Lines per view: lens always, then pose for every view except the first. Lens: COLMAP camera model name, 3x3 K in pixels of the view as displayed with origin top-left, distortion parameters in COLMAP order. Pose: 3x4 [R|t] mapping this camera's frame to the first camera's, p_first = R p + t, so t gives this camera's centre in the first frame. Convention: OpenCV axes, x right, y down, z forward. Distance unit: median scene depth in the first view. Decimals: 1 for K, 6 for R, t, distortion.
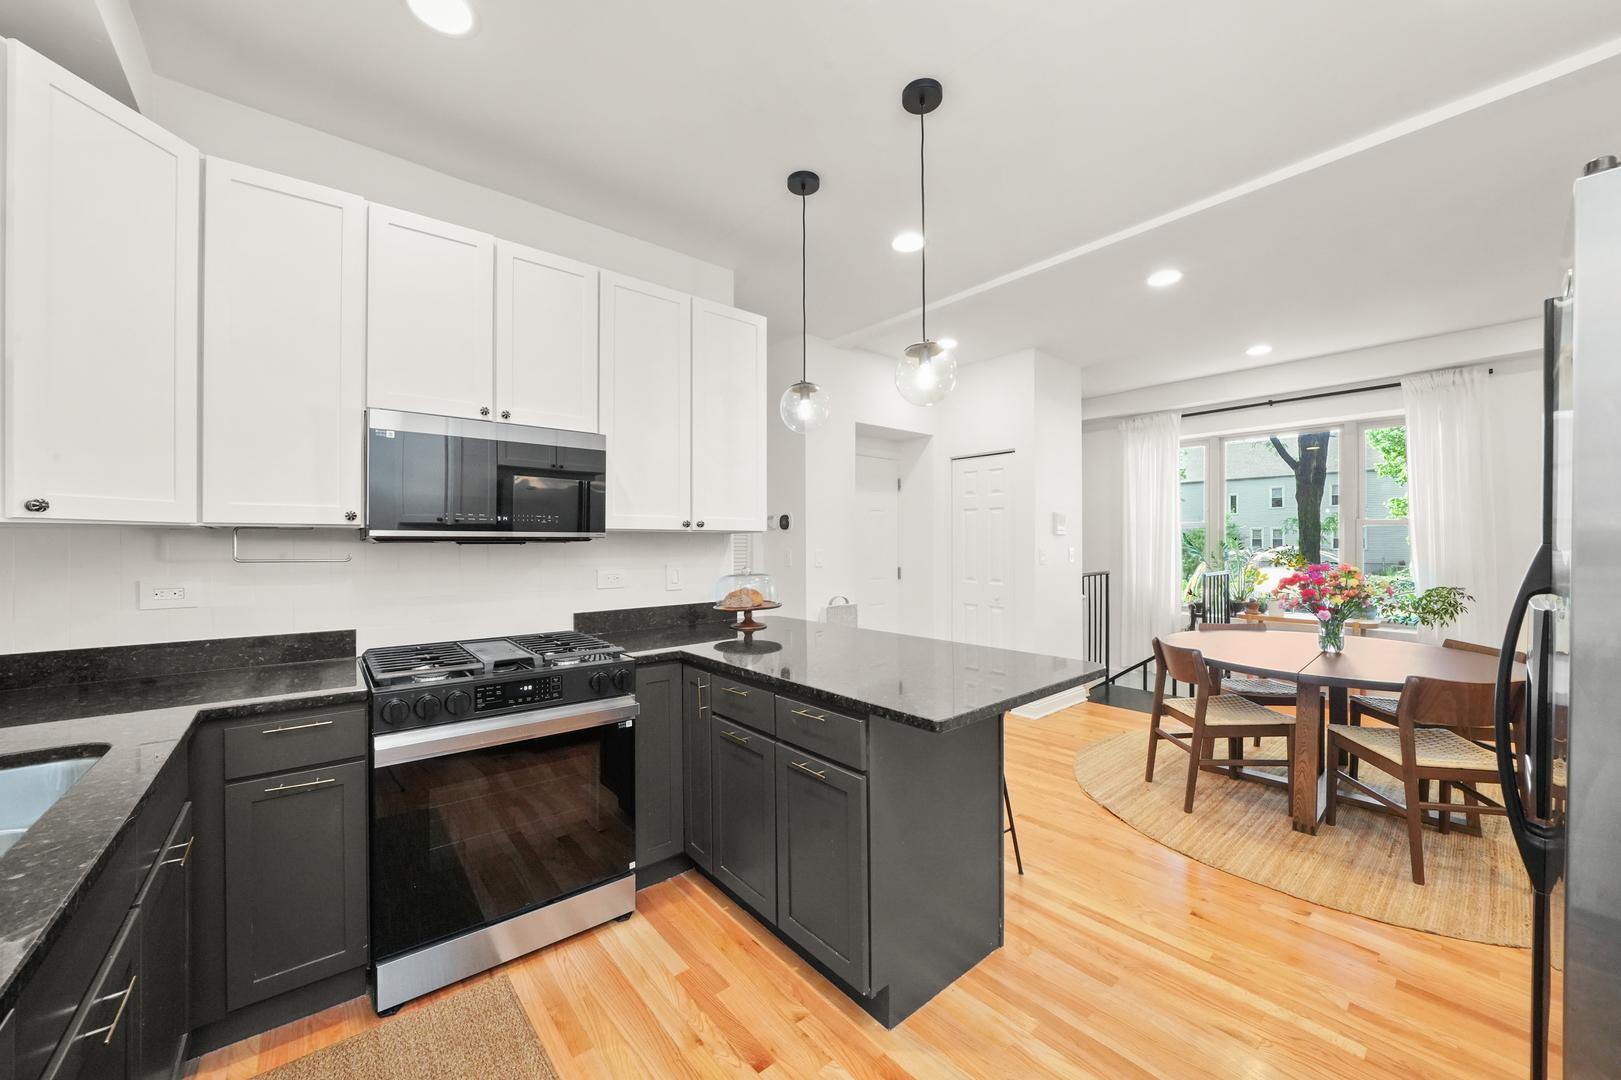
lens RADIAL K [[598.6, 0, 770.4], [0, 598.6, 546.9], [0, 0, 1]] dist [-0.015135, 0.001075]
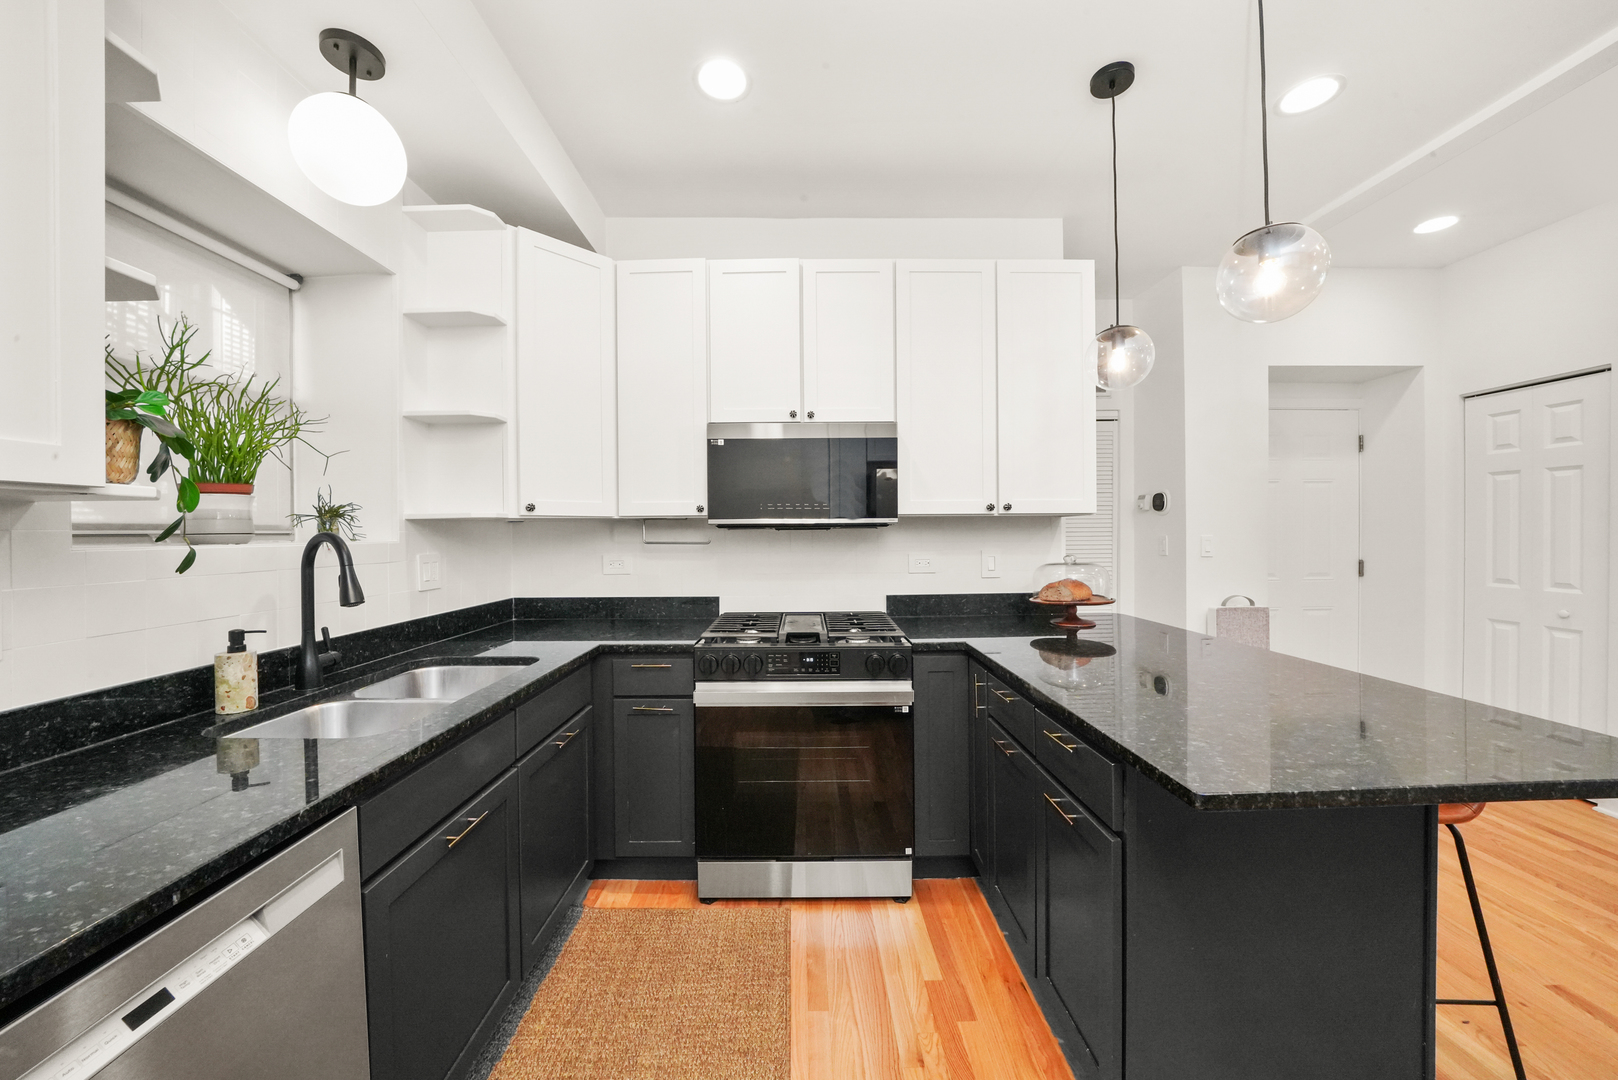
lens RADIAL K [[562.3, 0, 799.6], [0, 562.3, 538.3], [0, 0, 1]] dist [-0.022616, 0.002803]
pose [[0.787462, 0.004609, -0.616346, 0.199604], [0.001902, 0.999949, 0.009907, 0.001052], [0.616361, -0.008974, 0.787413, 0.157739]]
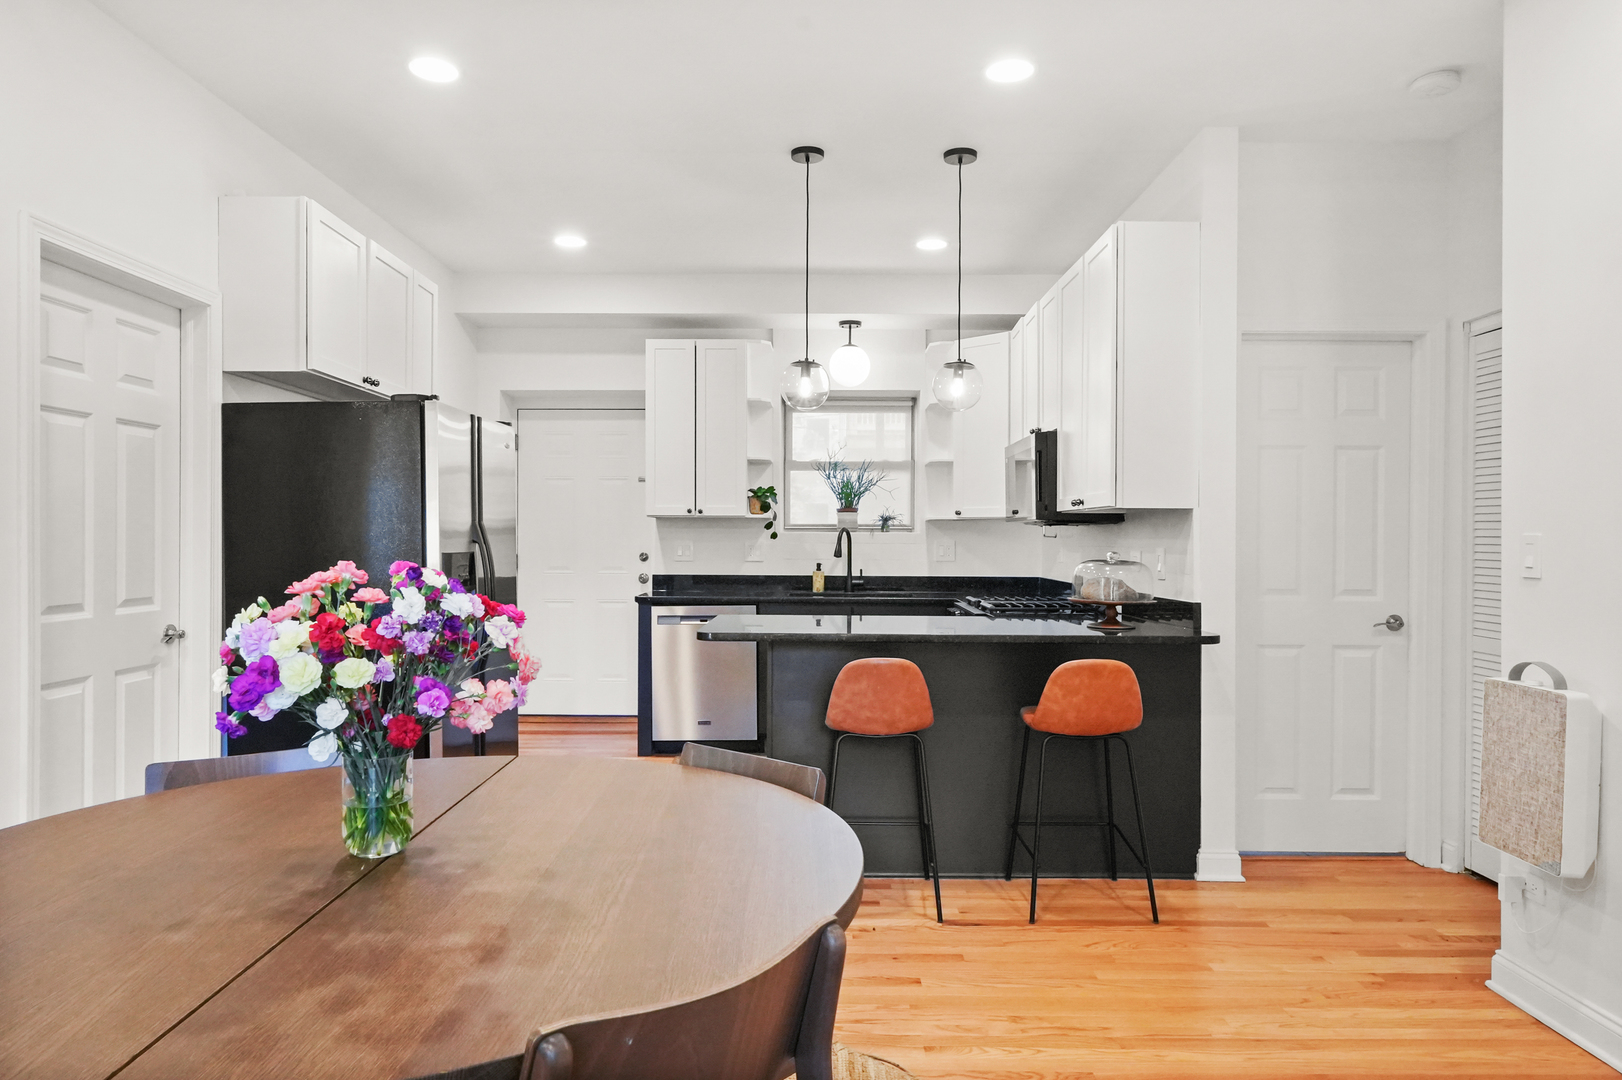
lens RADIAL K [[1014.3, 0, 811.3], [0, 1014.3, 540.4], [0, 0, 1]] dist [0.000767, -0.003457]
pose [[-0.616367, 0.005435, -0.787440, 1.693565], [-0.001662, 0.999965, 0.008203, 0.010997], [0.787457, 0.006365, -0.616337, 2.033762]]
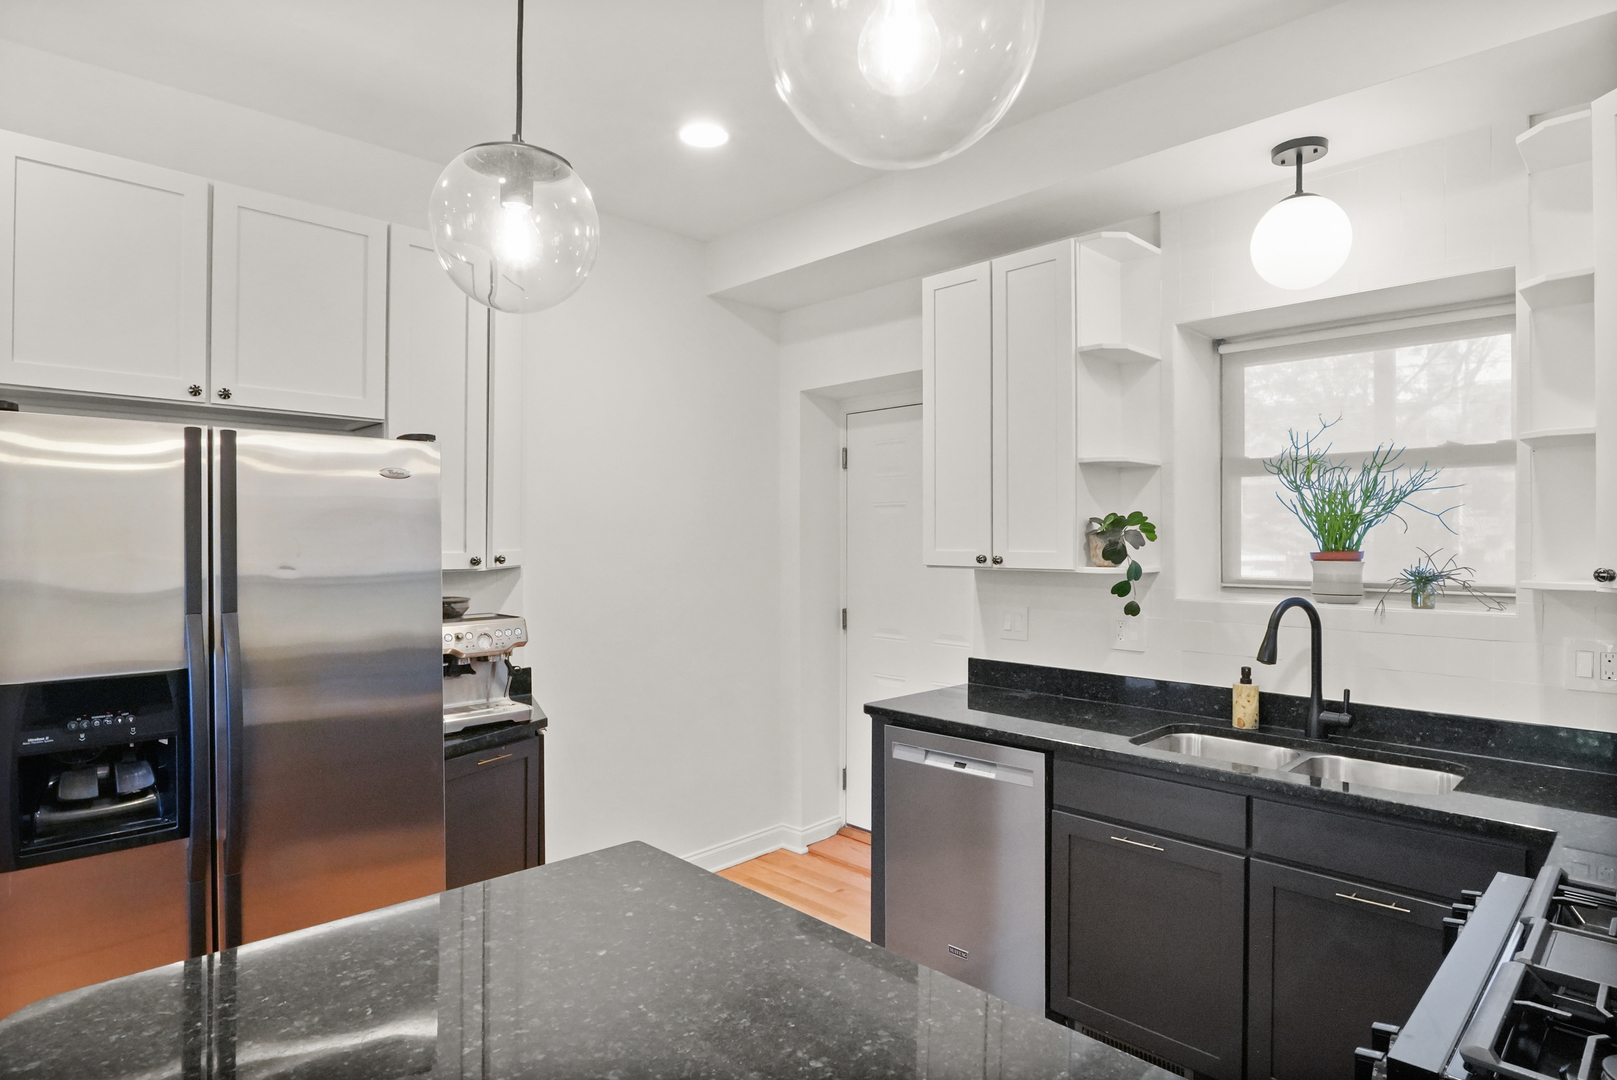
lens RADIAL K [[882.2, 0, 798.1], [0, 882.2, 541.8], [0, 0, 1]] dist [-0.016690, 0.001802]
pose [[-0.994009, 0.004613, -0.109200, 0.131664], [0.003985, 0.999974, 0.005965, -0.083849], [0.109225, 0.005494, -0.994002, 1.399345]]
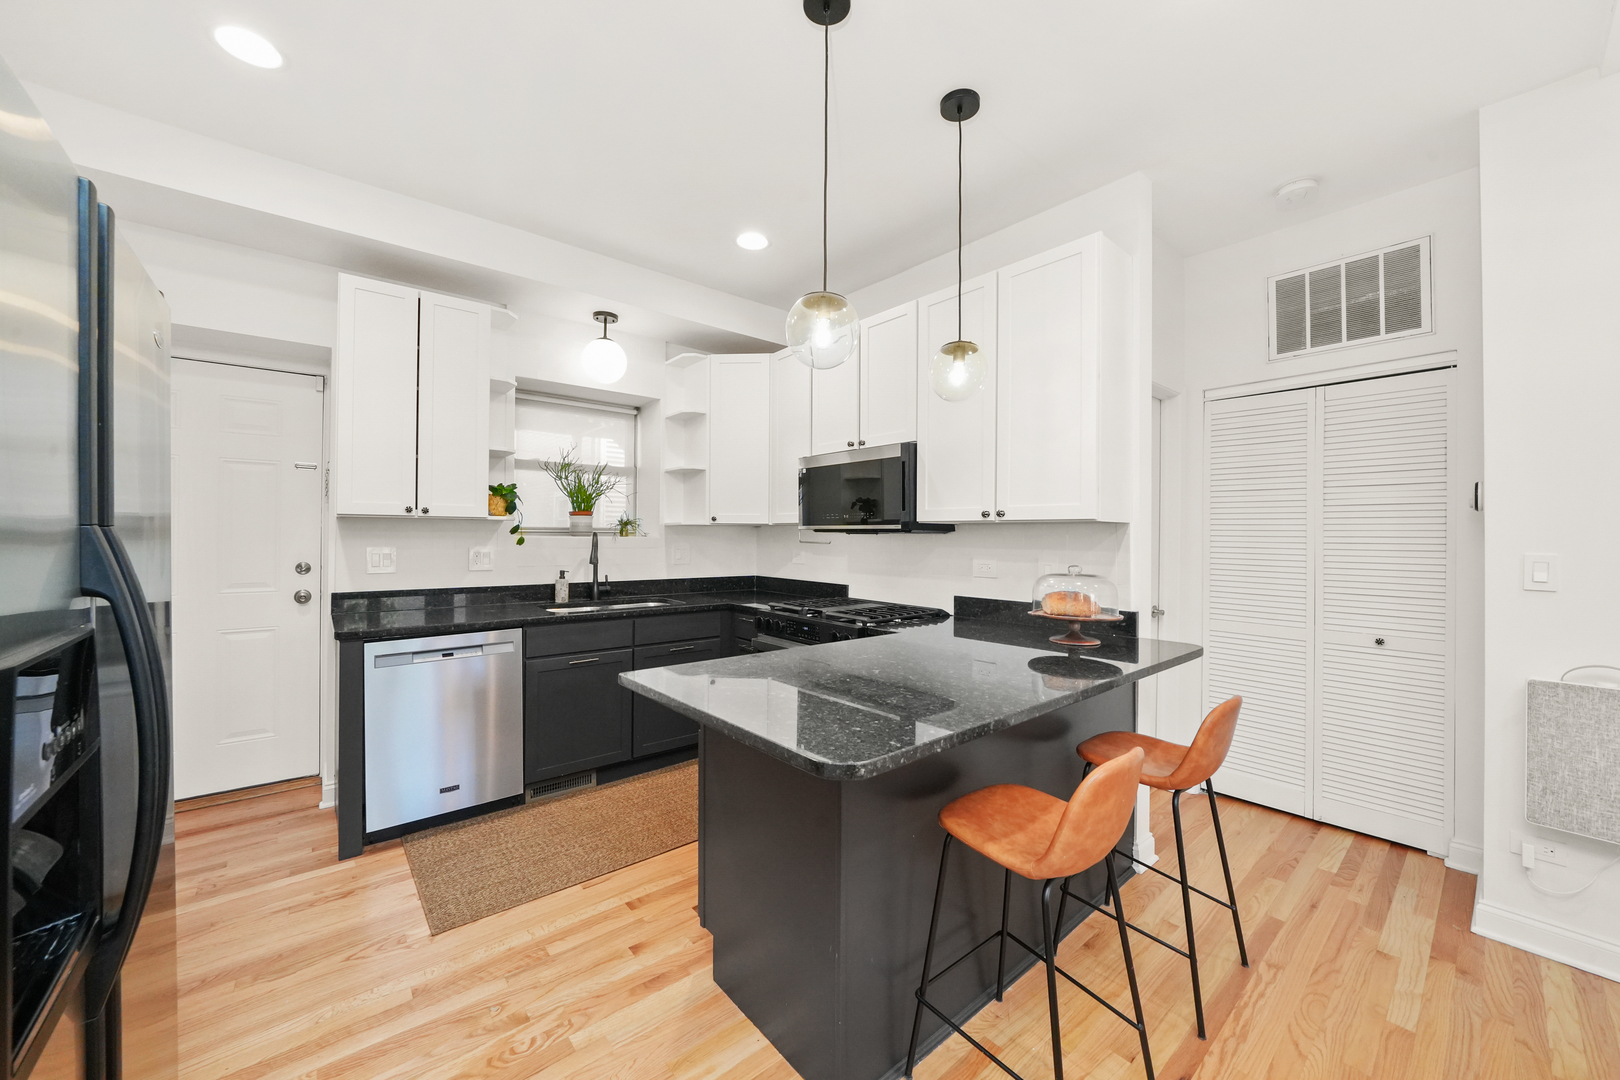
lens RADIAL K [[598.3, 0, 804.2], [0, 598.3, 535.1], [0, 0, 1]] dist [-0.015135, 0.001075]
pose [[0.030553, 0.006067, -0.999515, 0.979319], [-0.010766, 0.999926, 0.005741, -0.008667], [0.999475, 0.010586, 0.030616, 0.839163]]
